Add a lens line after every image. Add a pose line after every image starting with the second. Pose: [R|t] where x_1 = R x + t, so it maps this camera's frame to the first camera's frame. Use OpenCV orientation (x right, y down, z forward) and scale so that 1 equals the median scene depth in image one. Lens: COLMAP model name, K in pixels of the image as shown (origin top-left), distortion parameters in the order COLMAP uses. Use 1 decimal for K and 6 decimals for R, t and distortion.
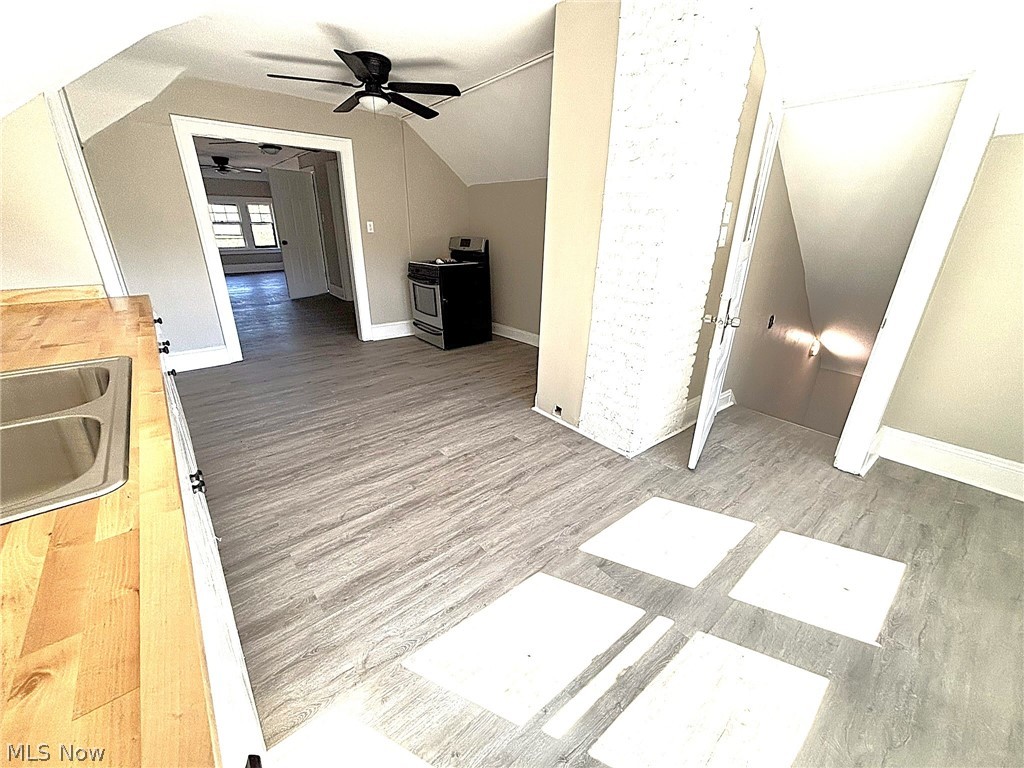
lens RADIAL K [[419.4, 0, 512.0], [0, 419.4, 384.0], [0, 0, 1]] dist [0.015465, 0.000030]
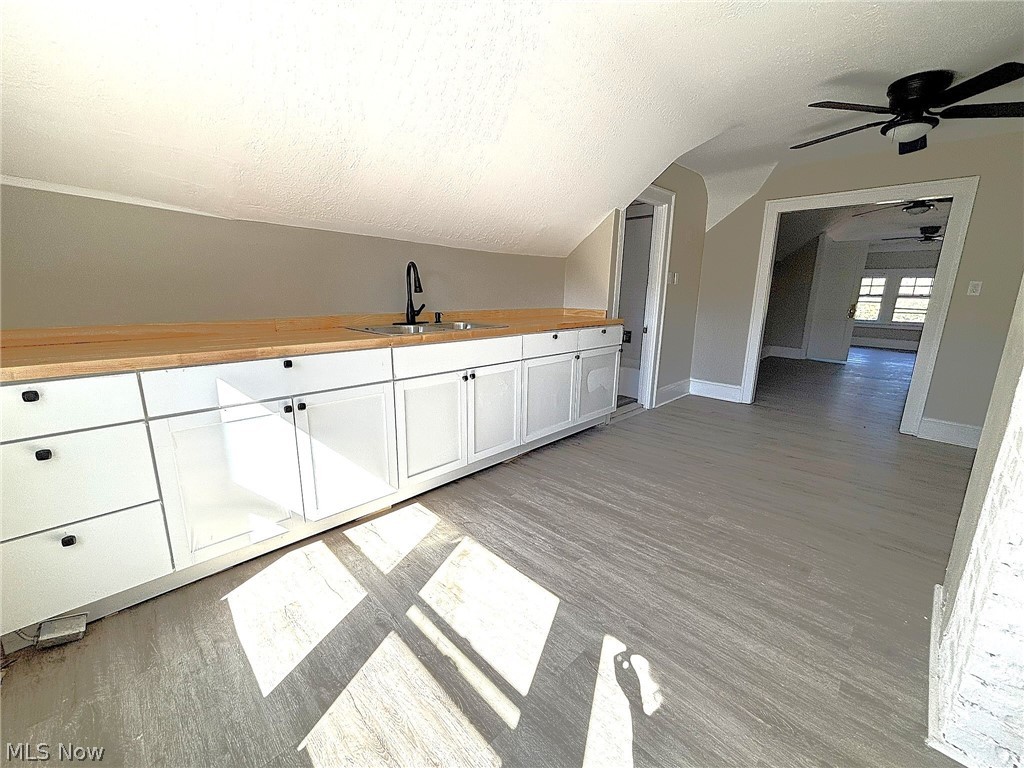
lens RADIAL K [[419.4, 0, 512.0], [0, 419.4, 384.0], [0, 0, 1]] dist [0.015465, 0.000030]
pose [[0.090718, 0.215090, -0.972372, 0.707231], [-0.387373, 0.907125, 0.164517, -0.084340], [0.917449, 0.361745, 0.165613, 0.465339]]
